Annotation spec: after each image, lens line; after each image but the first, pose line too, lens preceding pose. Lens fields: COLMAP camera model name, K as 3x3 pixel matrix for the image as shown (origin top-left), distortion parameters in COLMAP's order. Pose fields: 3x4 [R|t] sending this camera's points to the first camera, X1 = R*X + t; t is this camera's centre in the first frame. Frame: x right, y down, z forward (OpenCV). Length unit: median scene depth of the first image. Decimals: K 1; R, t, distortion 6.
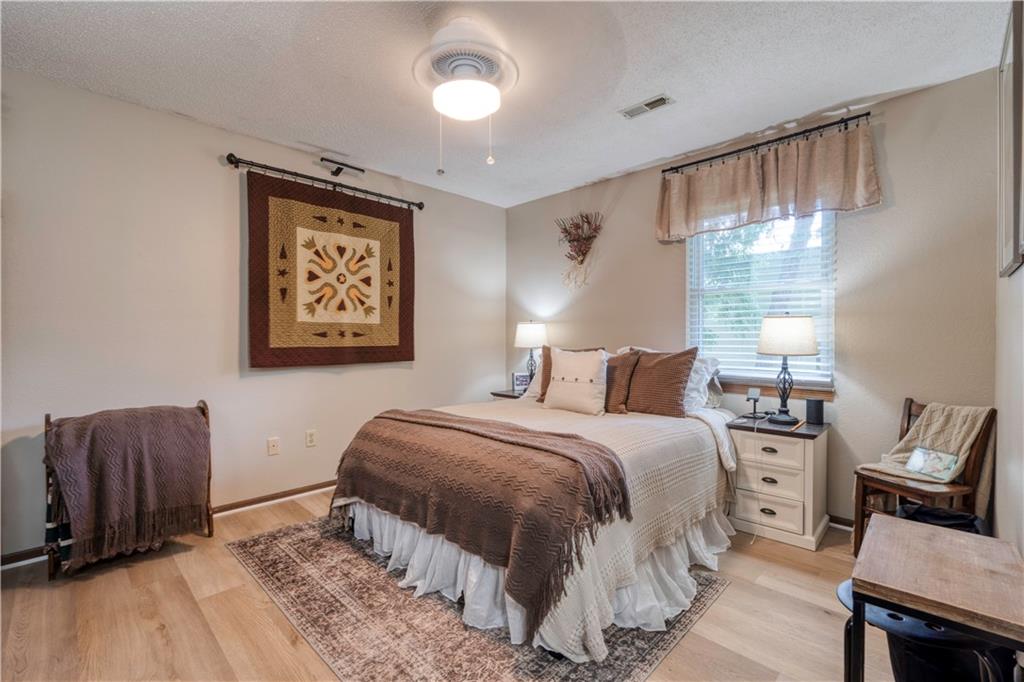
lens RADIAL K [[448.9, 0, 510.0], [0, 448.9, 342.2], [0, 0, 1]] dist [-0.013215, 0.000261]
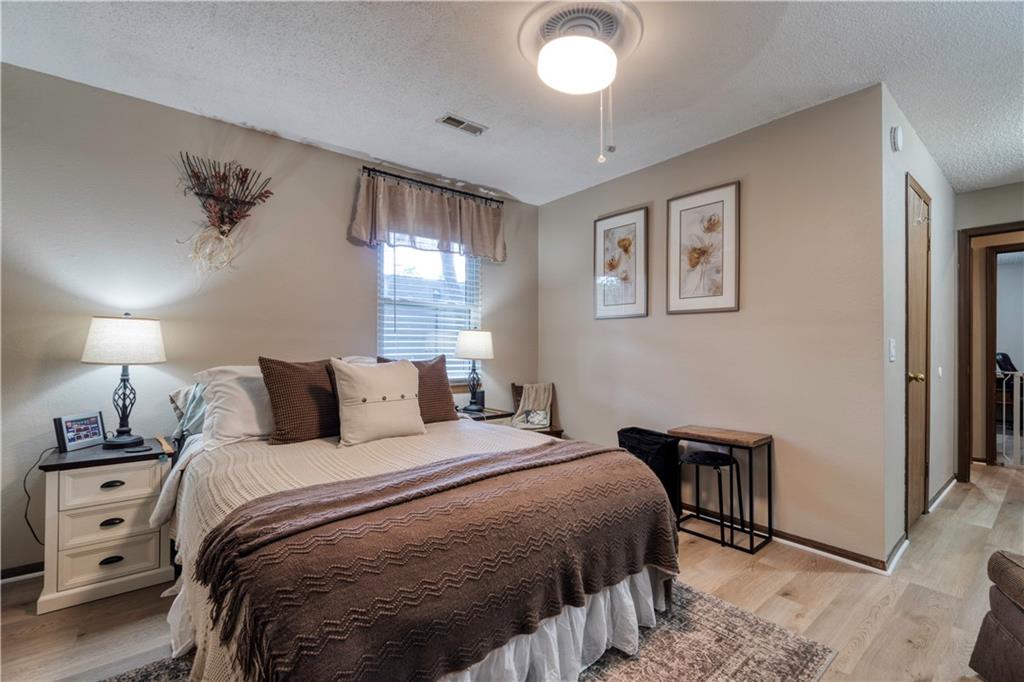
lens RADIAL K [[448.9, 0, 510.0], [0, 448.9, 342.2], [0, 0, 1]] dist [-0.013215, 0.000261]
pose [[0.106227, 0.012694, 0.994261, -0.590645], [0.005789, 0.999894, -0.013384, -0.004066], [-0.994325, 0.007177, 0.106143, 0.646486]]
